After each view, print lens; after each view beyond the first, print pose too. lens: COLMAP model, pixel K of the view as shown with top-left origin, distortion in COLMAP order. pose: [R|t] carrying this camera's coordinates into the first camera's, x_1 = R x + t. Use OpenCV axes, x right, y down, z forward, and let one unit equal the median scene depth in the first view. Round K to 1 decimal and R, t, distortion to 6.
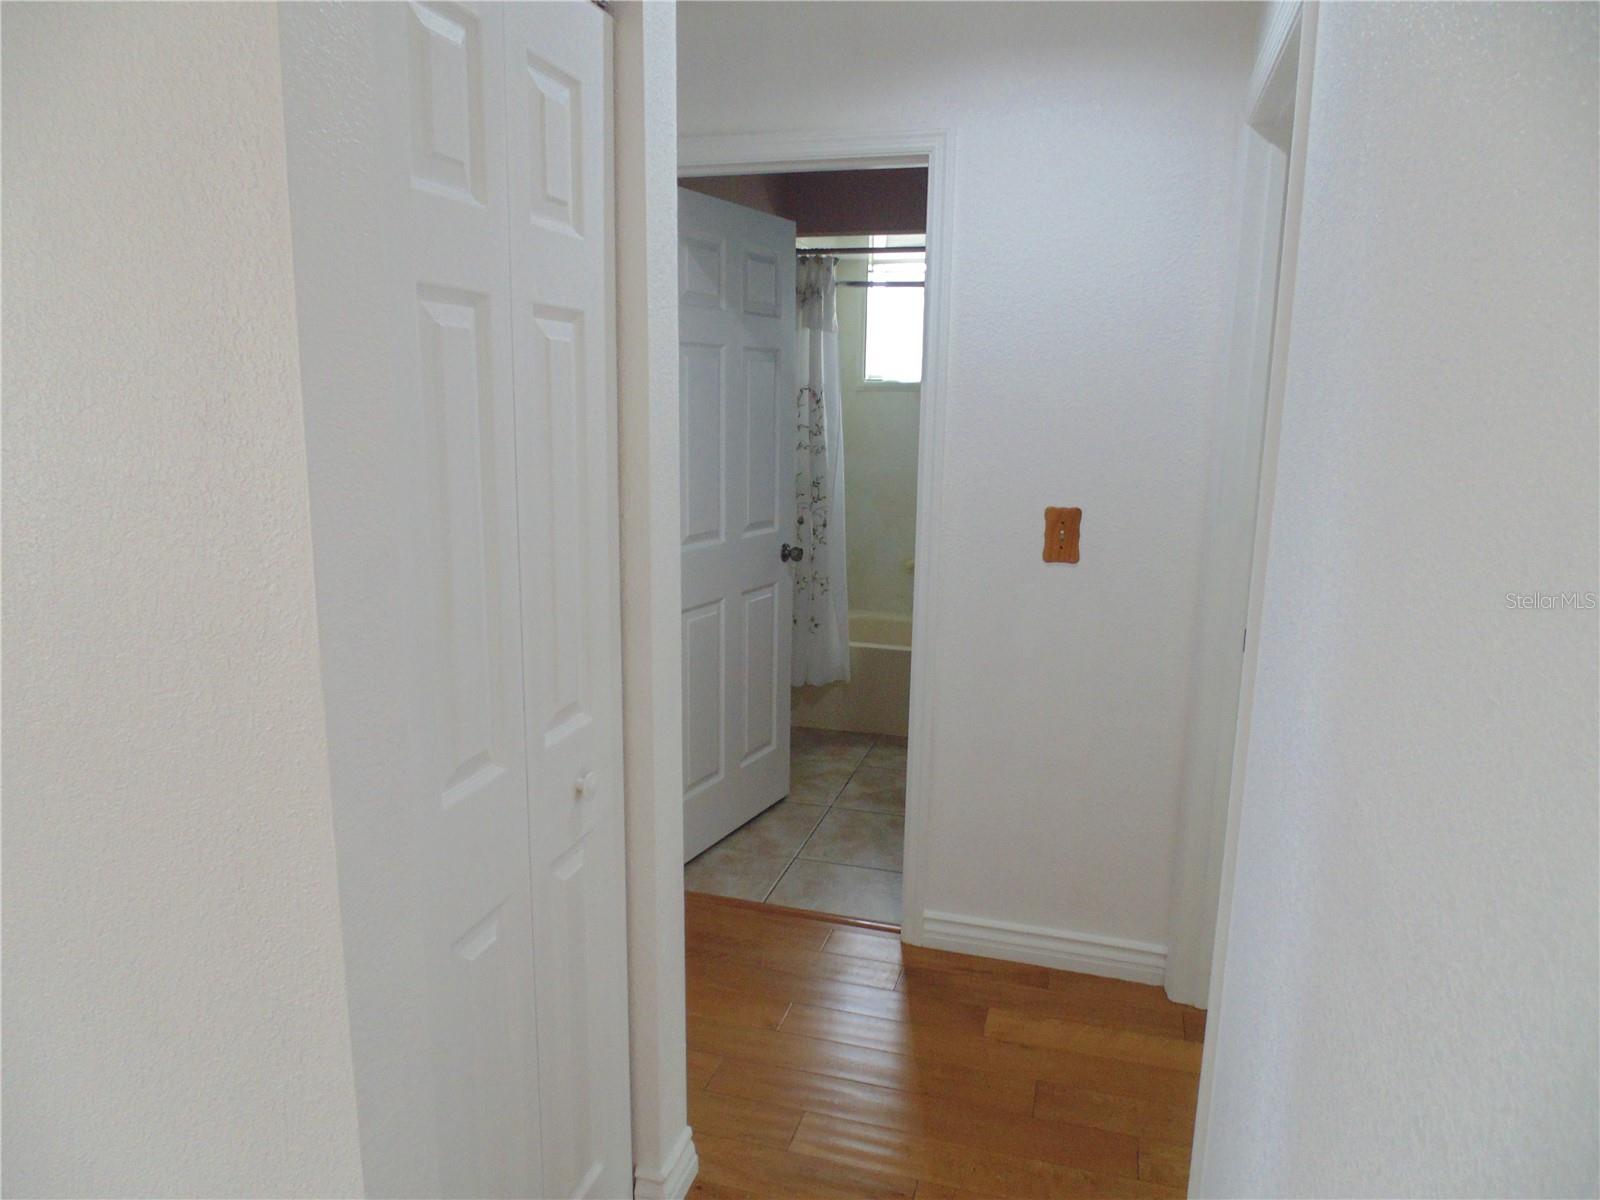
lens RADIAL K [[1062.6, 0, 803.9], [0, 1062.6, 599.1], [0, 0, 1]] dist [-0.021829, 0.001576]
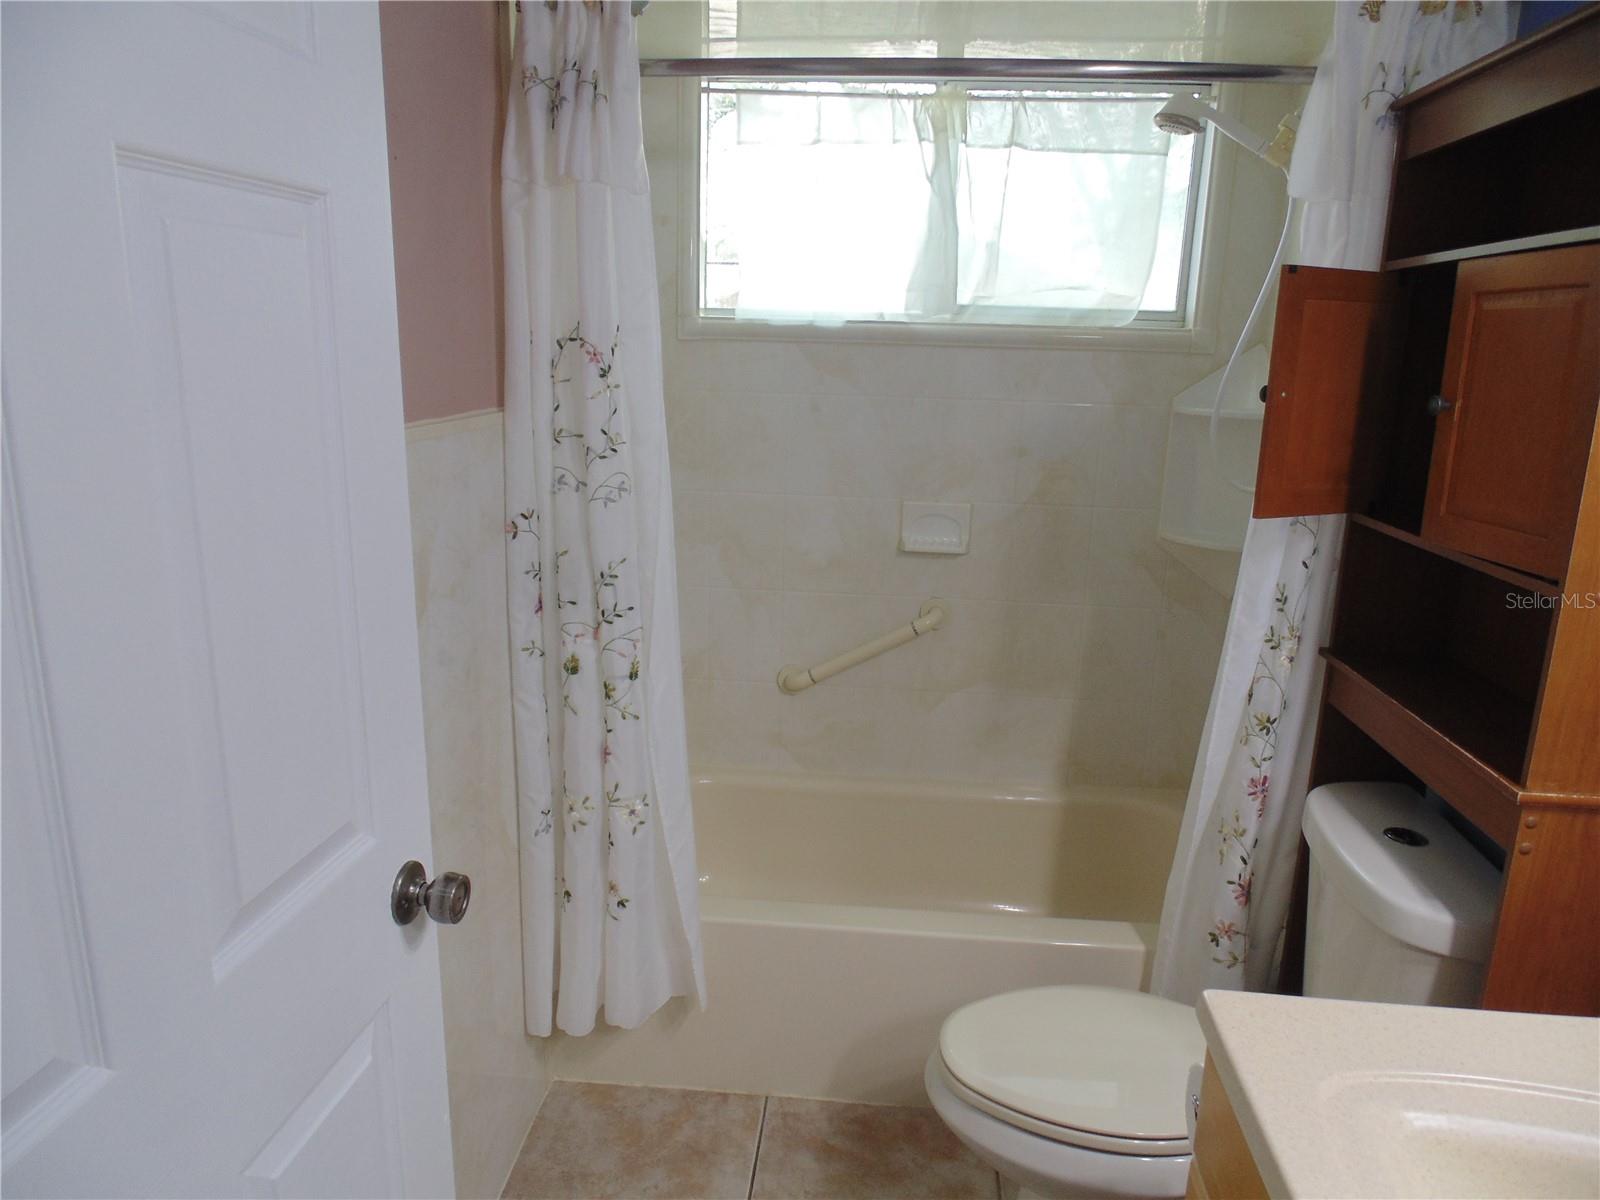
lens RADIAL K [[1062.6, 0, 803.9], [0, 1062.6, 599.1], [0, 0, 1]] dist [-0.021829, 0.001576]
pose [[0.999194, -0.005527, 0.039754, 0.070172], [0.003530, 0.998736, 0.050141, -0.120644], [-0.039981, -0.049960, 0.997951, 0.595861]]
